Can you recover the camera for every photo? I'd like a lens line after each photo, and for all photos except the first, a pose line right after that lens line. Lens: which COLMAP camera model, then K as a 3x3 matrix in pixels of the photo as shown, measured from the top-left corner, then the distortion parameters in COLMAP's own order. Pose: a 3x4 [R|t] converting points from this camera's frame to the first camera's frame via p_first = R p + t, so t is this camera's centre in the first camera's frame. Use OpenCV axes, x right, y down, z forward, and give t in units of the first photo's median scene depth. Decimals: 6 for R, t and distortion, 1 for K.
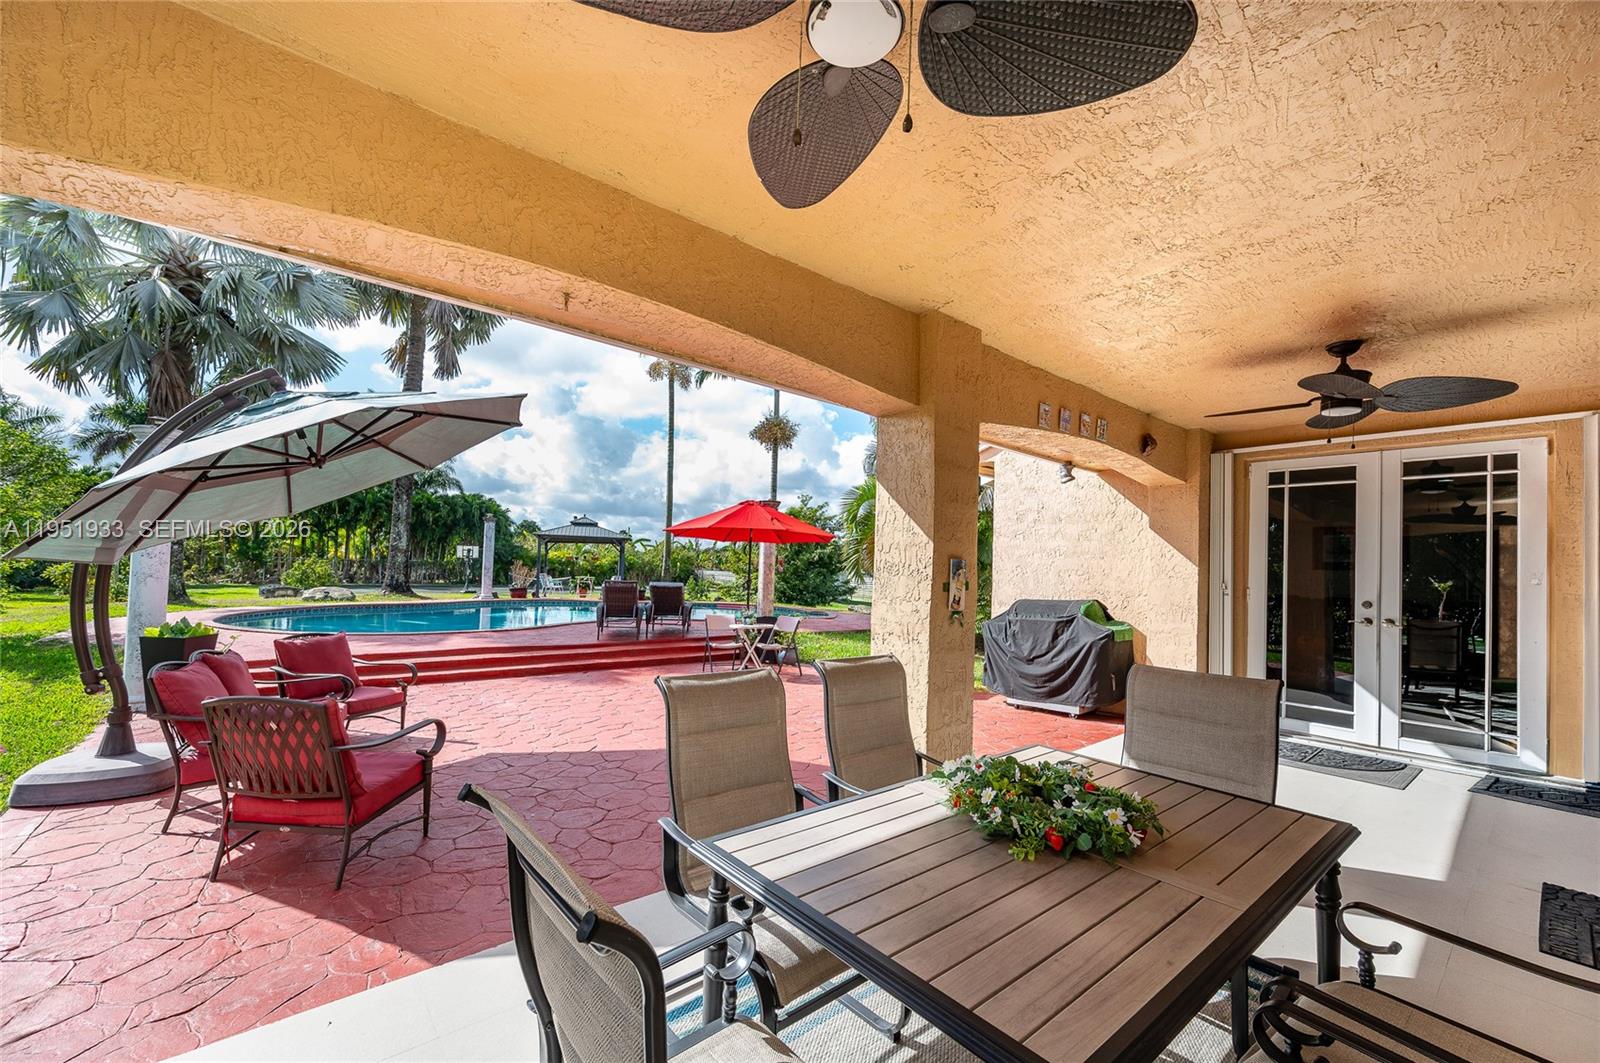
lens RADIAL K [[638.3, 0, 772.2], [0, 638.3, 527.1], [0, 0, 1]] dist [0.000161, 0.000028]
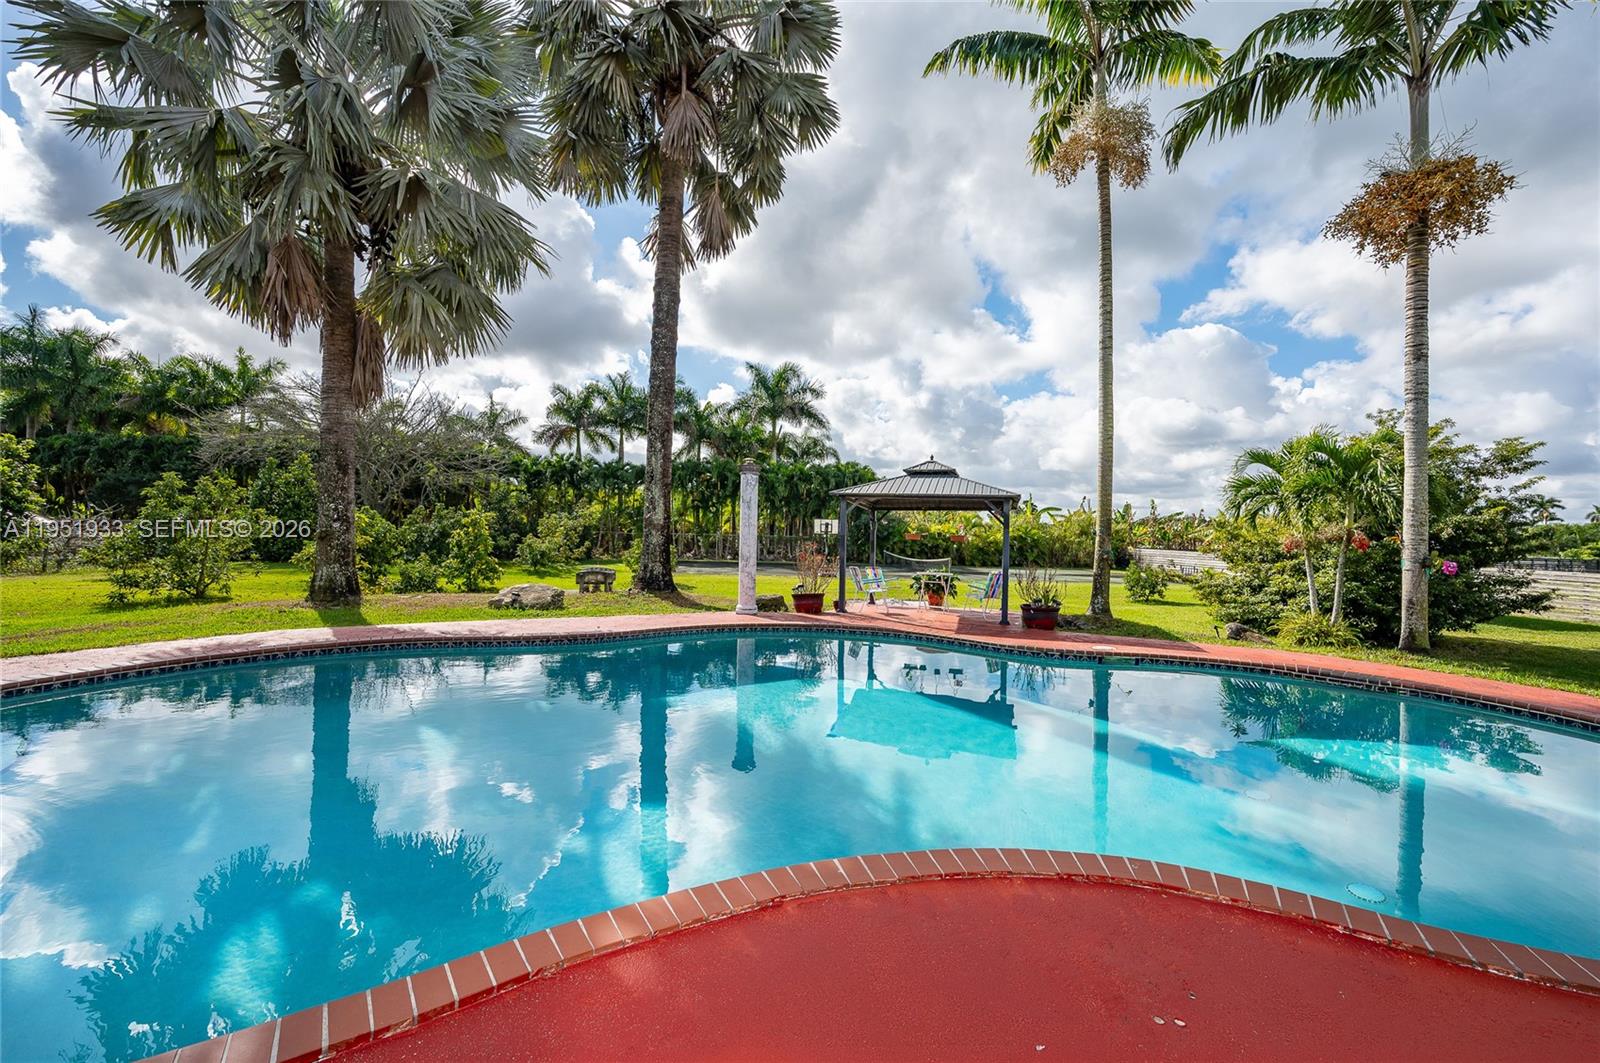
lens RADIAL K [[638.3, 0, 772.2], [0, 638.3, 527.1], [0, 0, 1]] dist [0.000161, 0.000028]
pose [[0.818291, -0.011123, -0.574697, -0.056085], [0.035285, 0.998899, 0.030908, 0.011230], [0.573720, -0.045570, 0.817783, 0.280743]]
